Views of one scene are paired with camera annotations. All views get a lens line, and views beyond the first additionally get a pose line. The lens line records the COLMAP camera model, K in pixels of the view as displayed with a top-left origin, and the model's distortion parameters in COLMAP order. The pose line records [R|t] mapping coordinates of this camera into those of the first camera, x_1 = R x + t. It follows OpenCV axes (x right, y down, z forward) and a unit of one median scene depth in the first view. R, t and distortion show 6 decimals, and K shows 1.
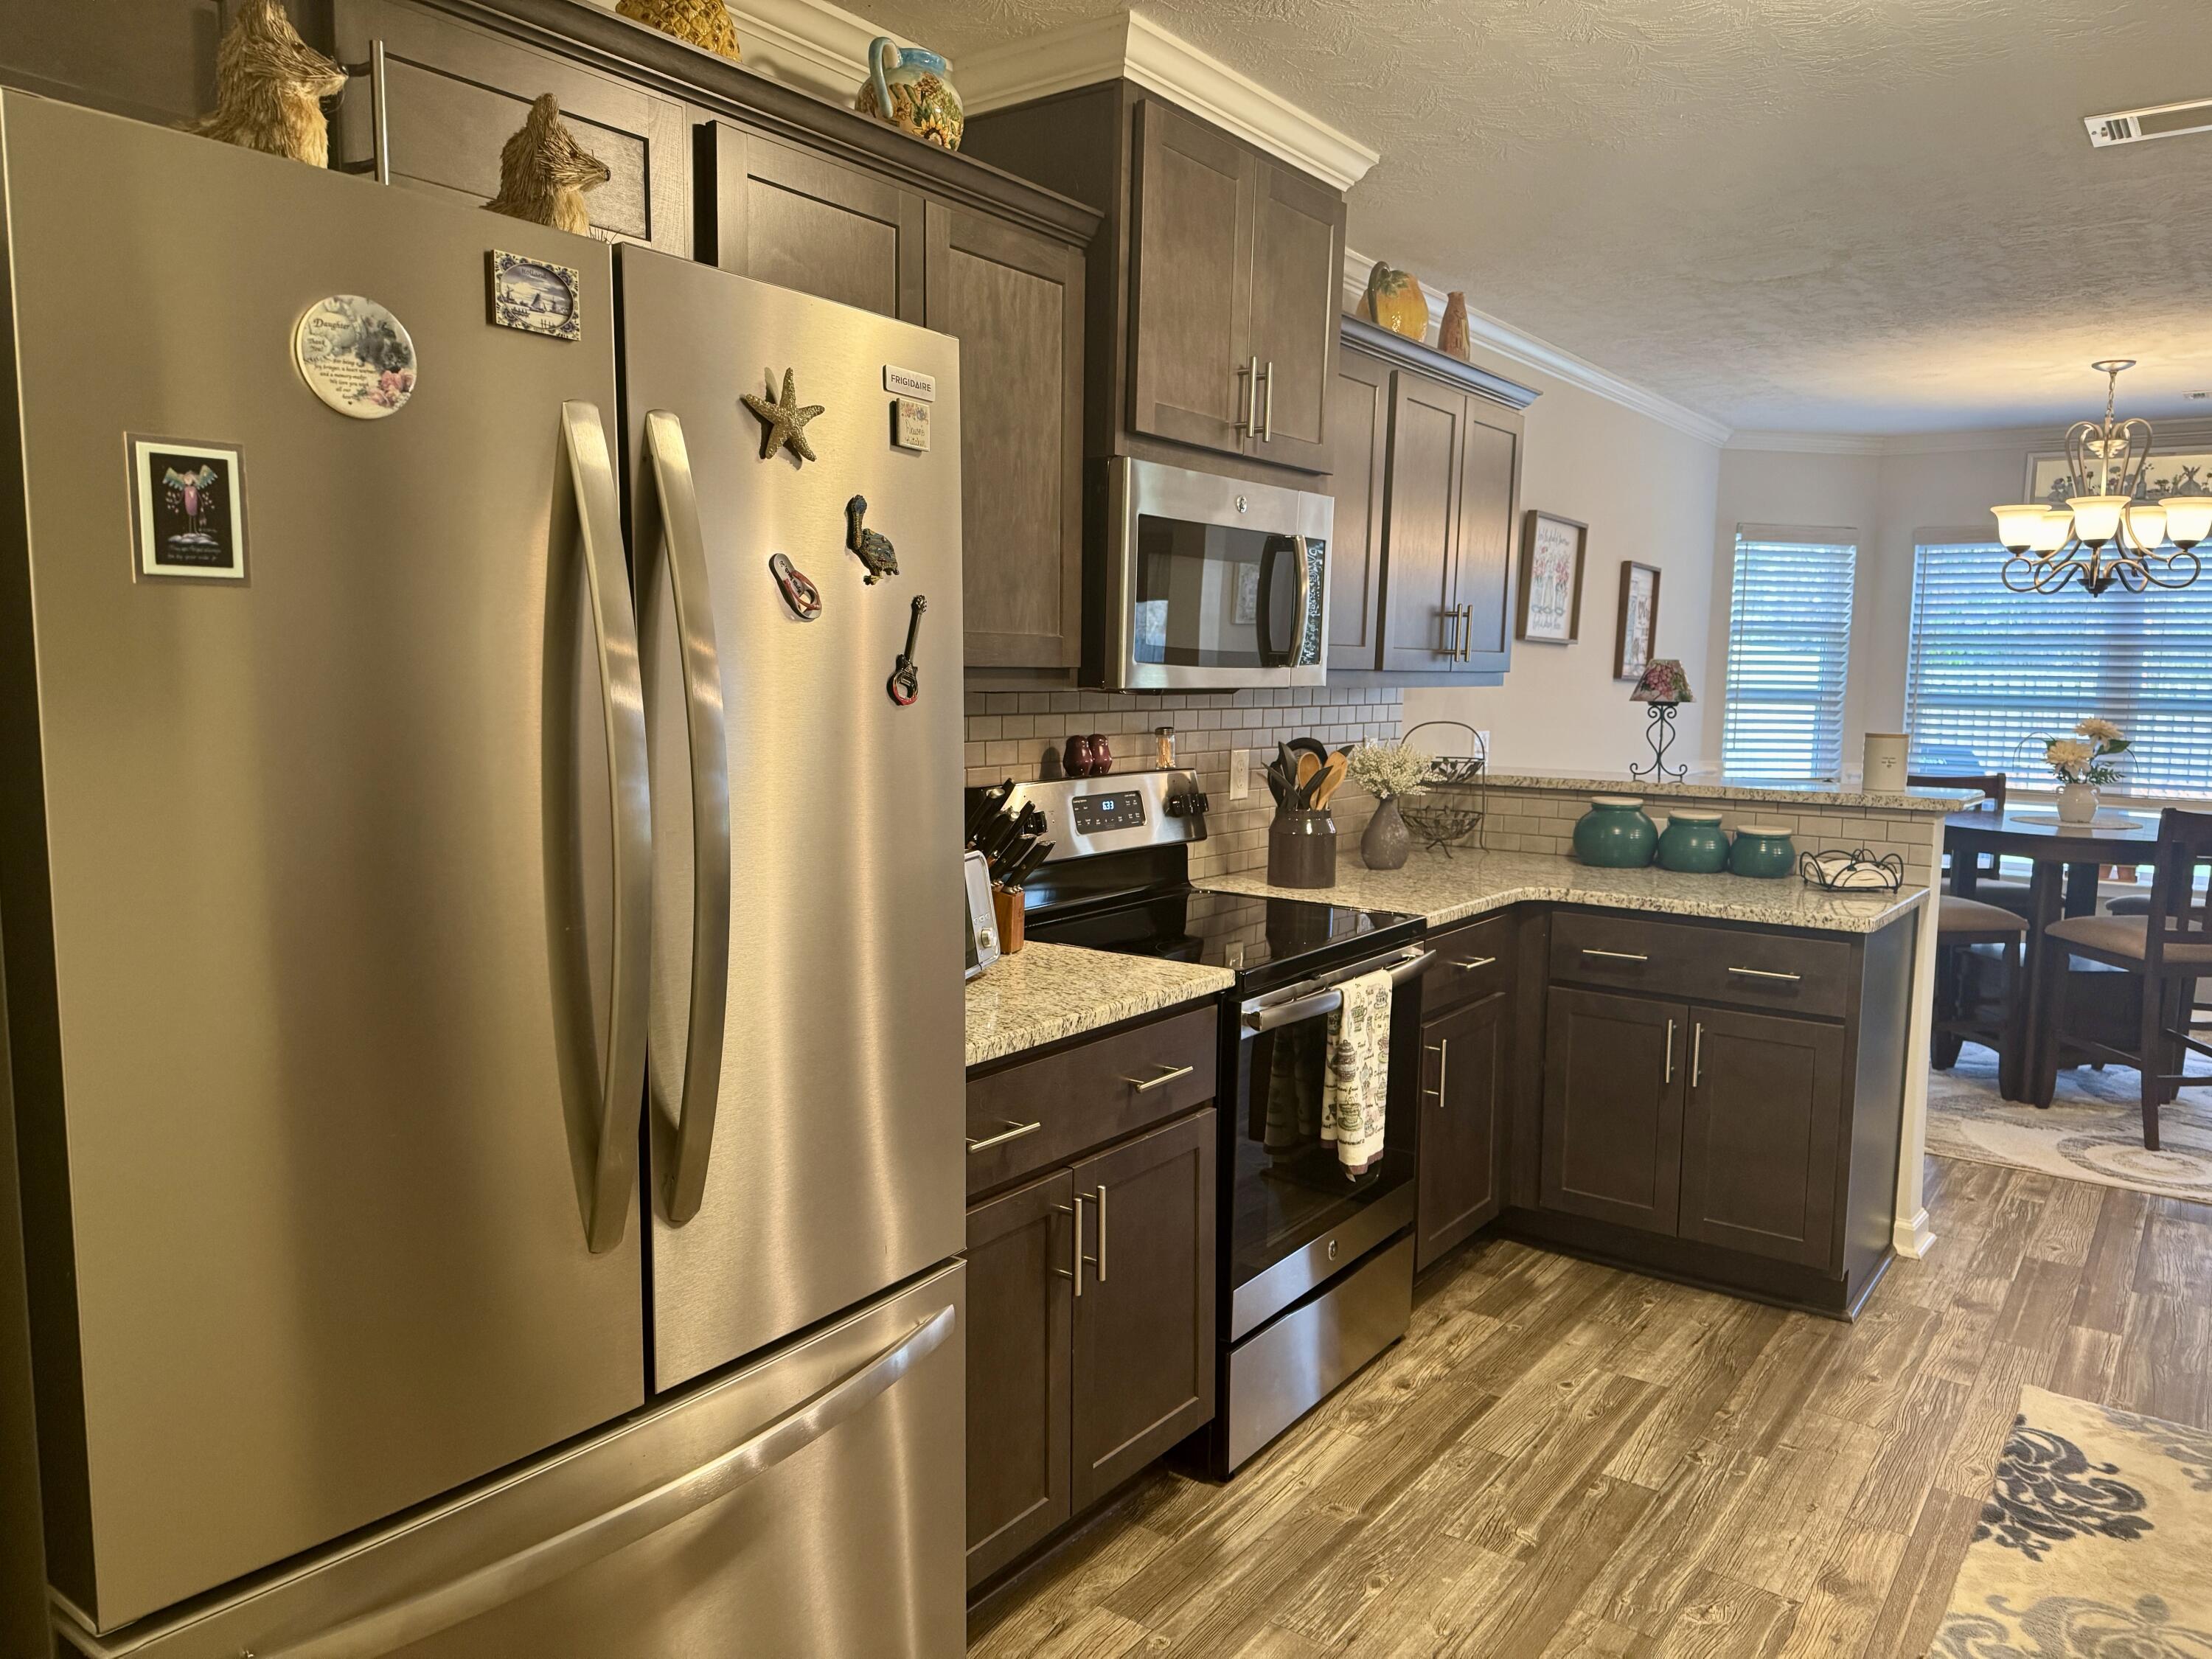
lens RADIAL K [[1563.9, 0, 1131.1], [0, 1563.9, 837.3], [0, 0, 1]] dist [0.064376, -0.067491]
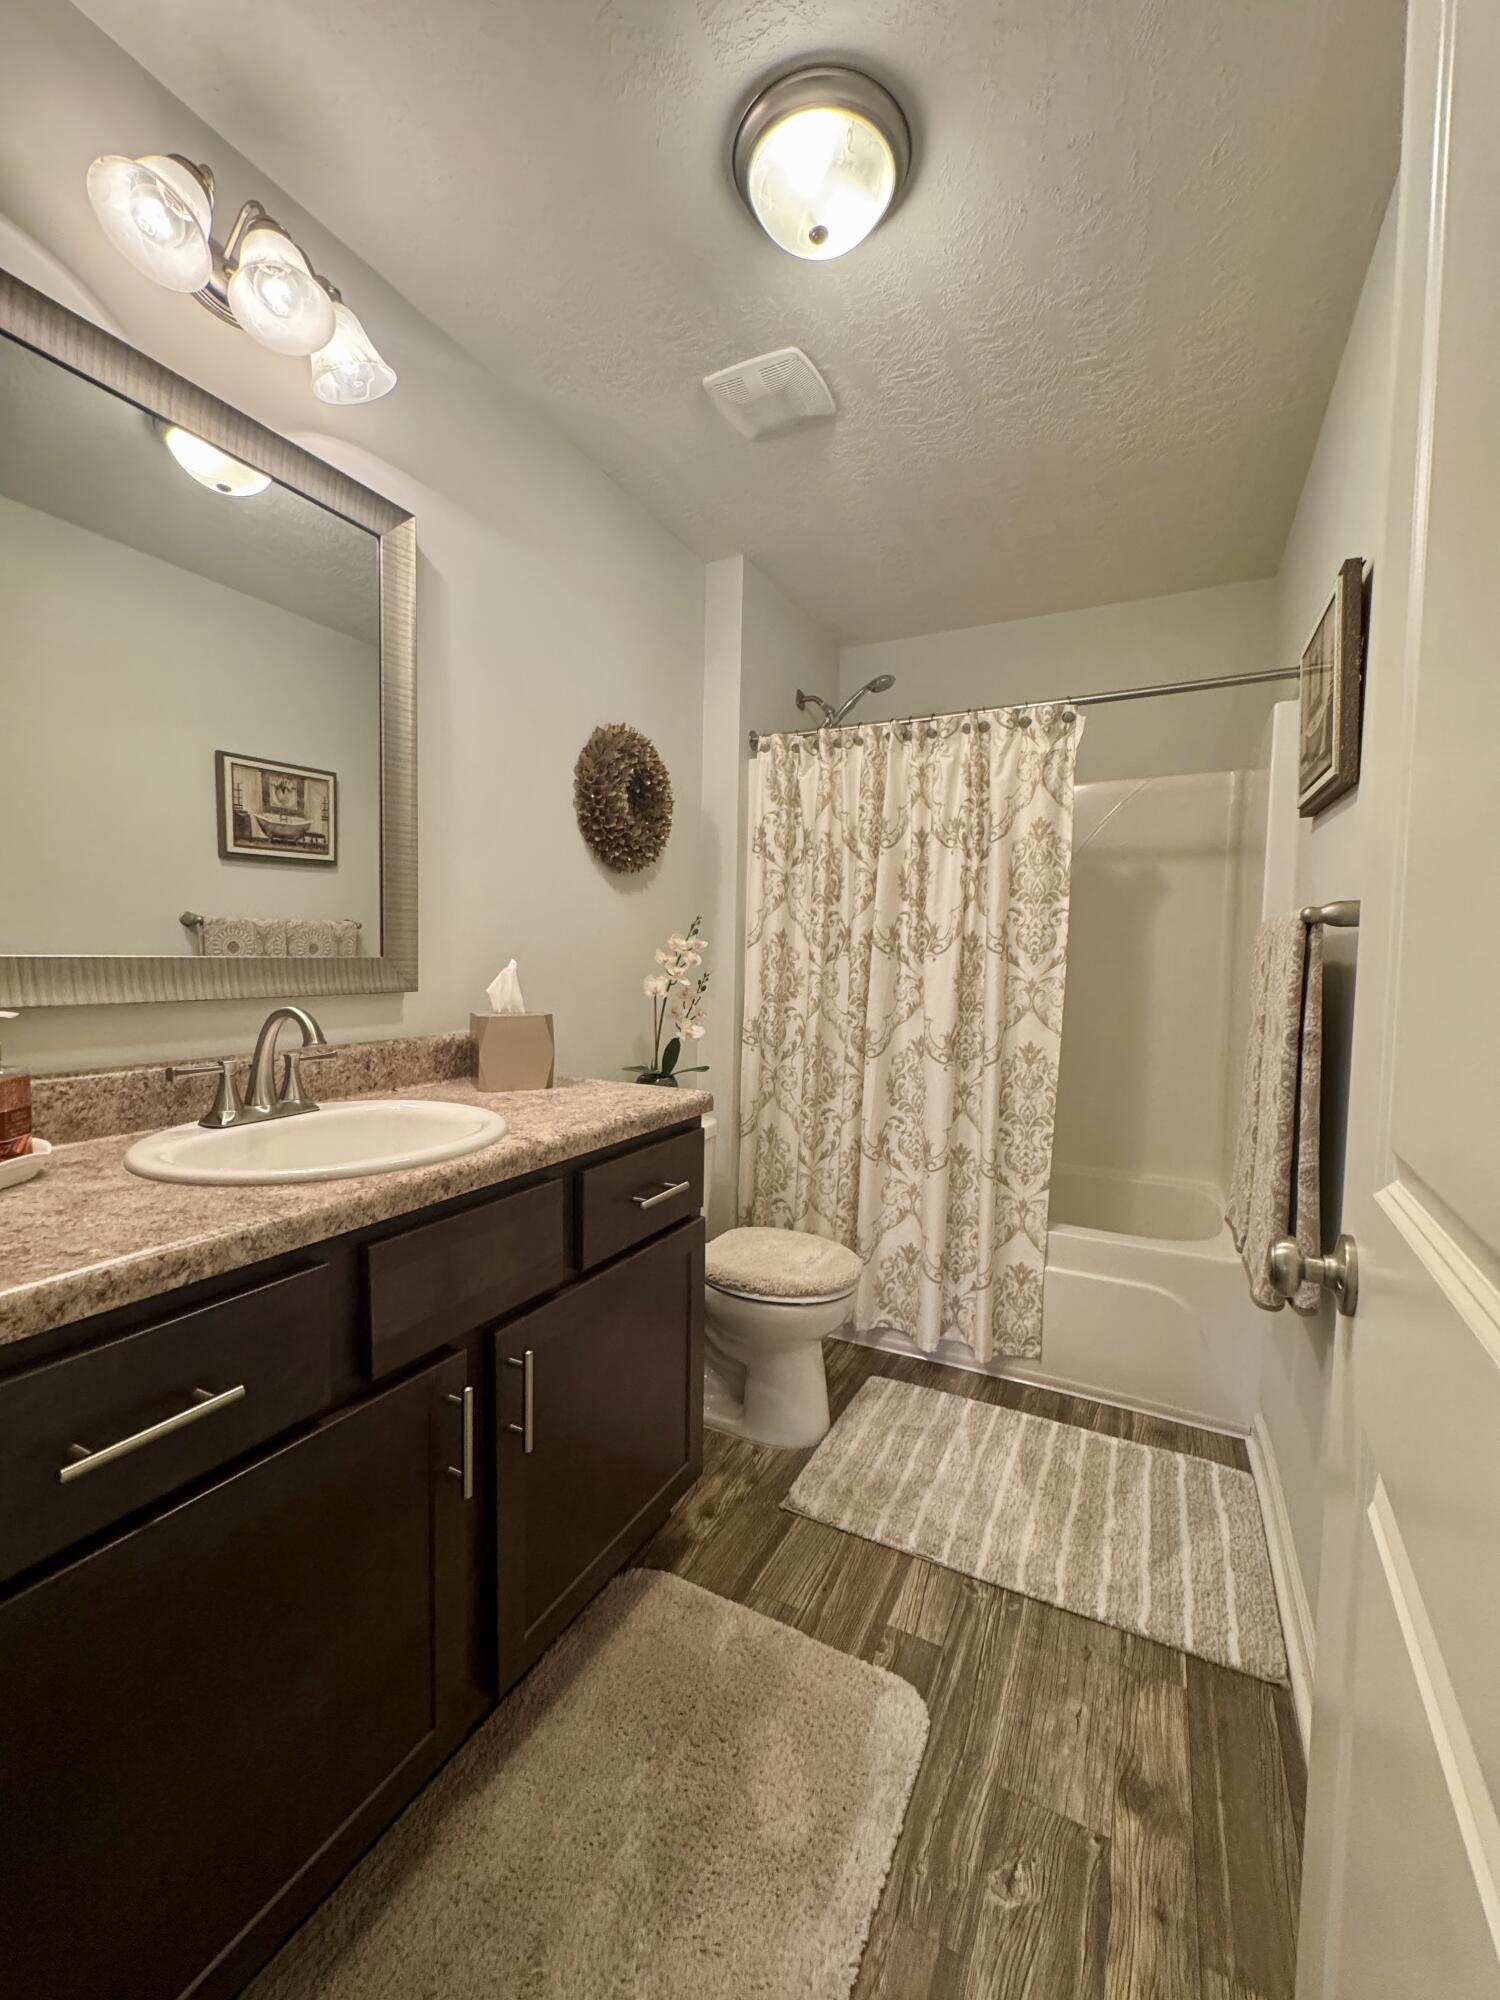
lens RADIAL K [[796.9, 0, 746.1], [0, 796.9, 999.9], [0, 0, 1]] dist [-0.003241, 0.001006]
pose [[0.990056, -0.012701, 0.140096, 0.133759], [0.019895, 0.998548, -0.050066, 0.021947], [-0.139256, 0.052355, 0.988871, 0.461766]]
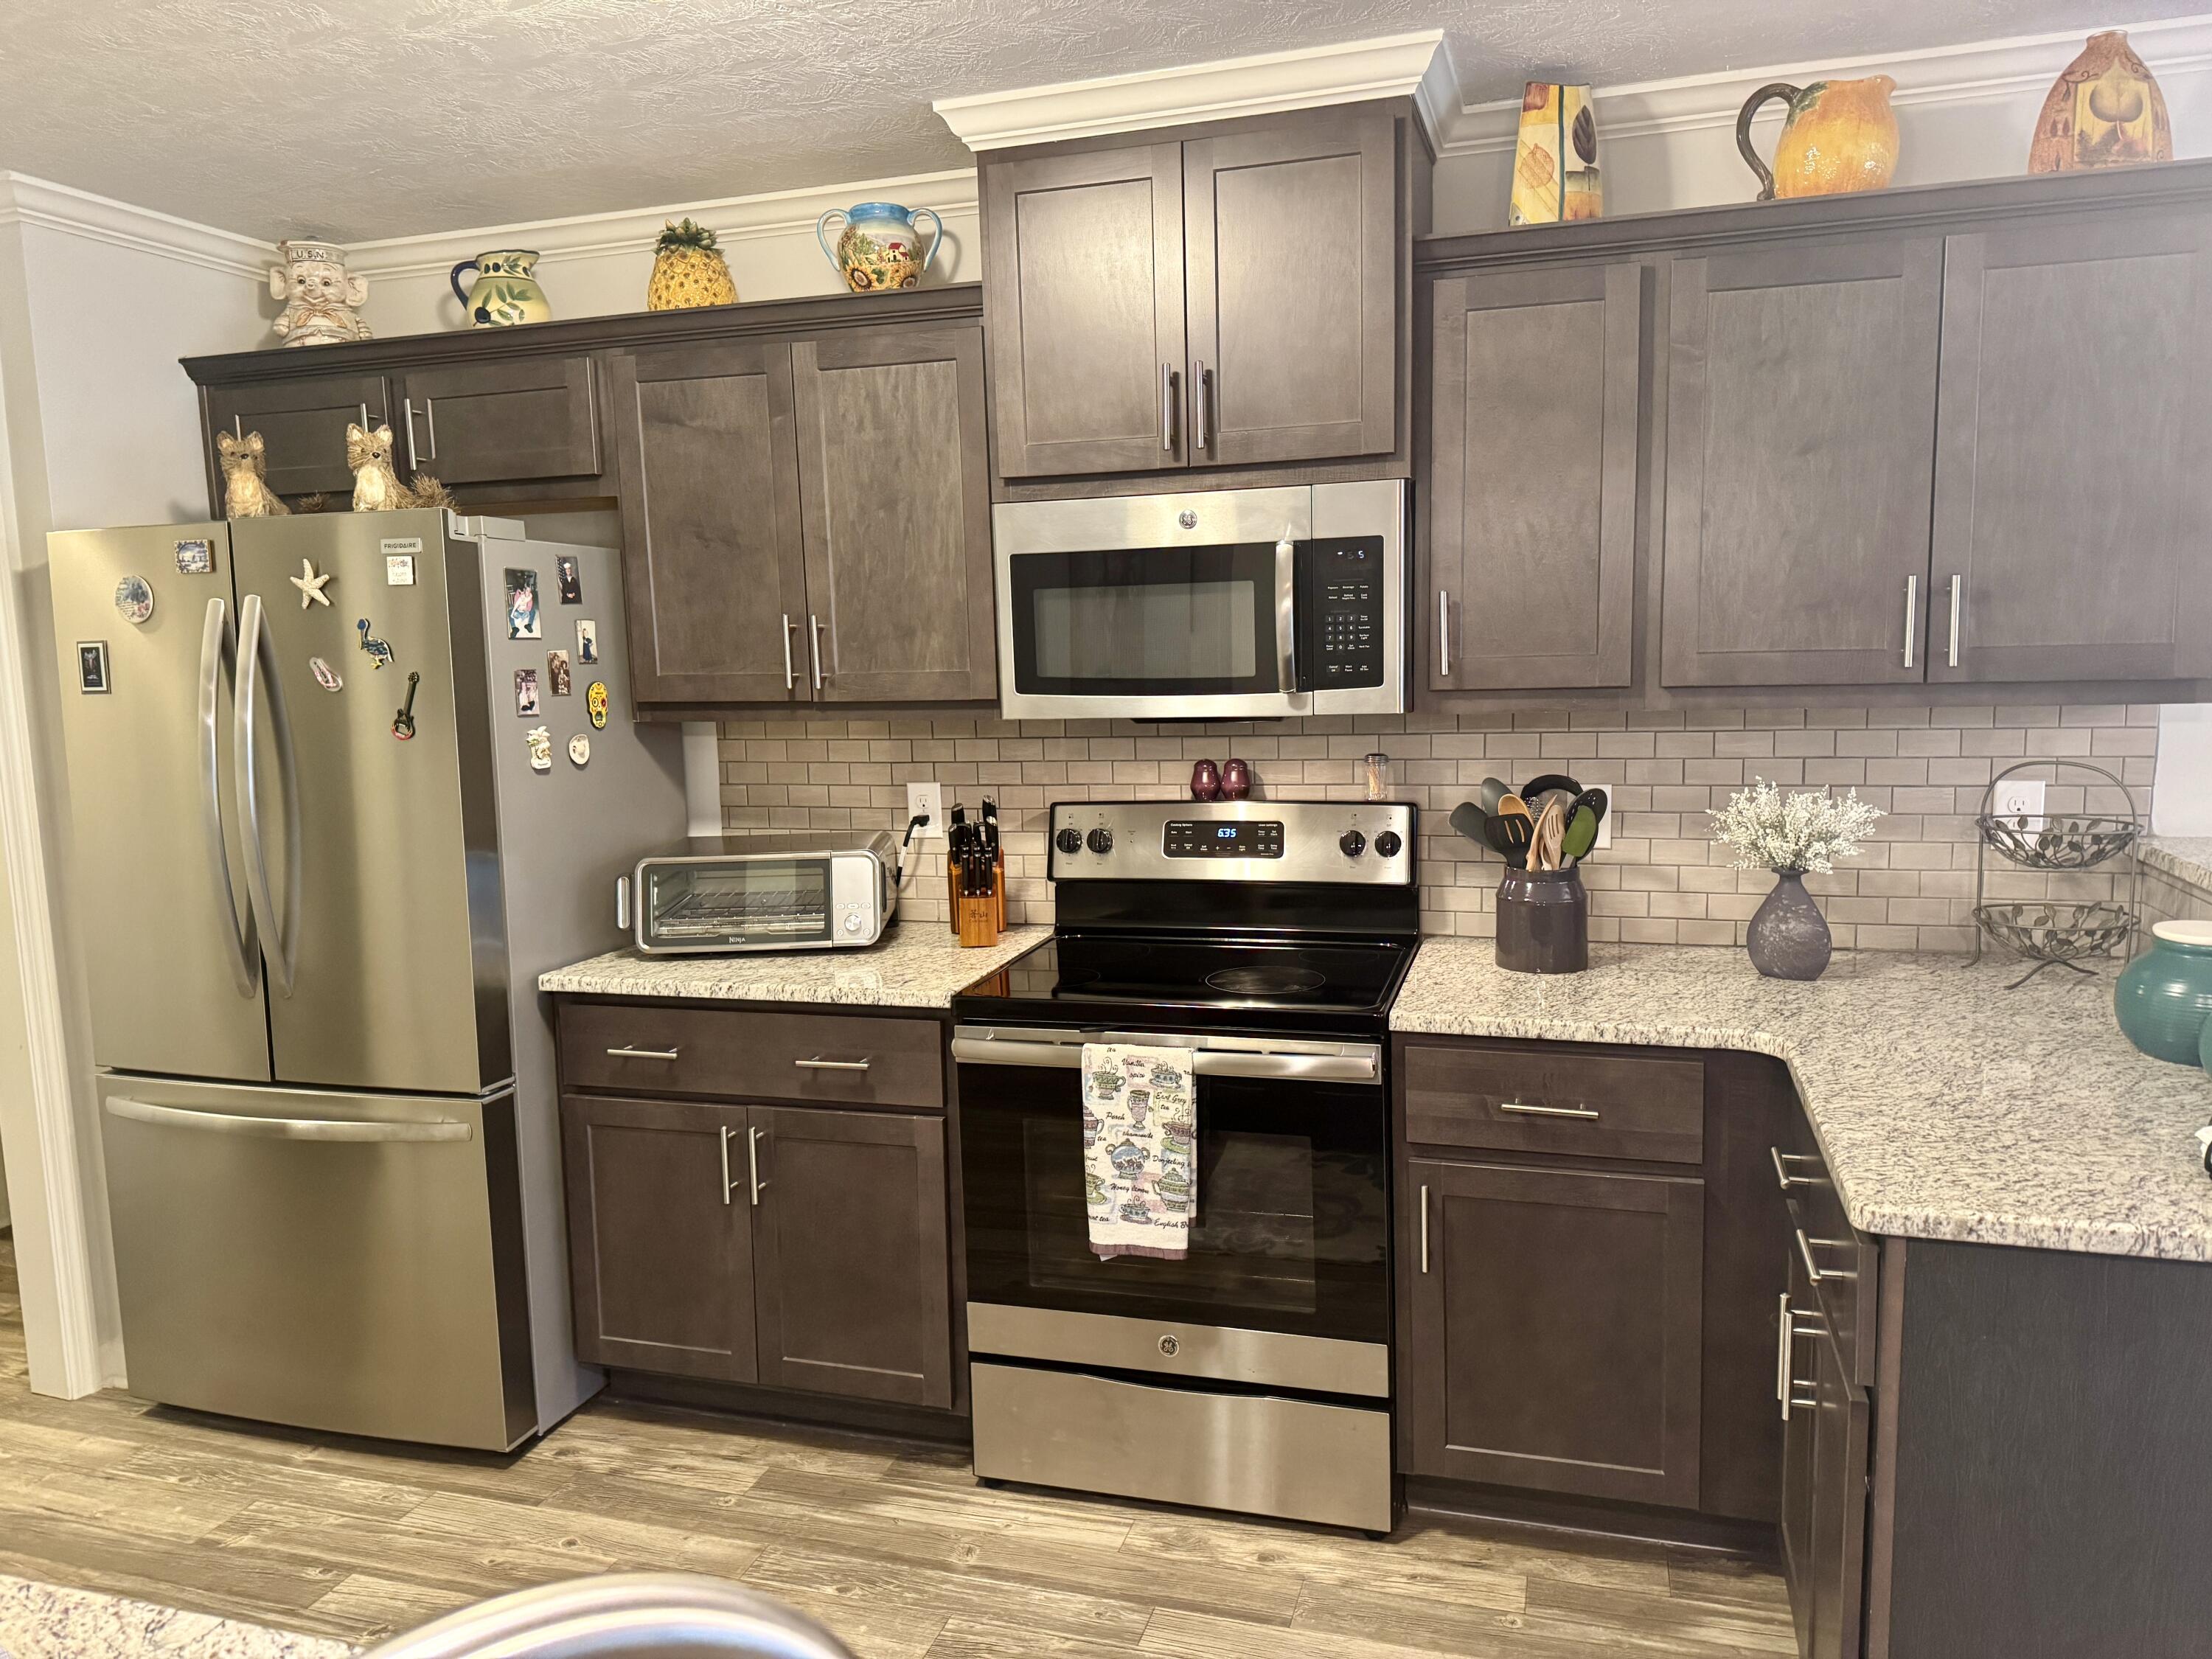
lens RADIAL K [[1563.9, 0, 1086.2], [0, 1563.9, 828.0], [0, 0, 1]] dist [0.064376, -0.067491]
pose [[0.309987, 0.089058, -0.946561, 0.959670], [-0.073058, 0.994891, 0.069680, -0.092822], [0.947930, 0.047554, 0.314909, 0.670505]]
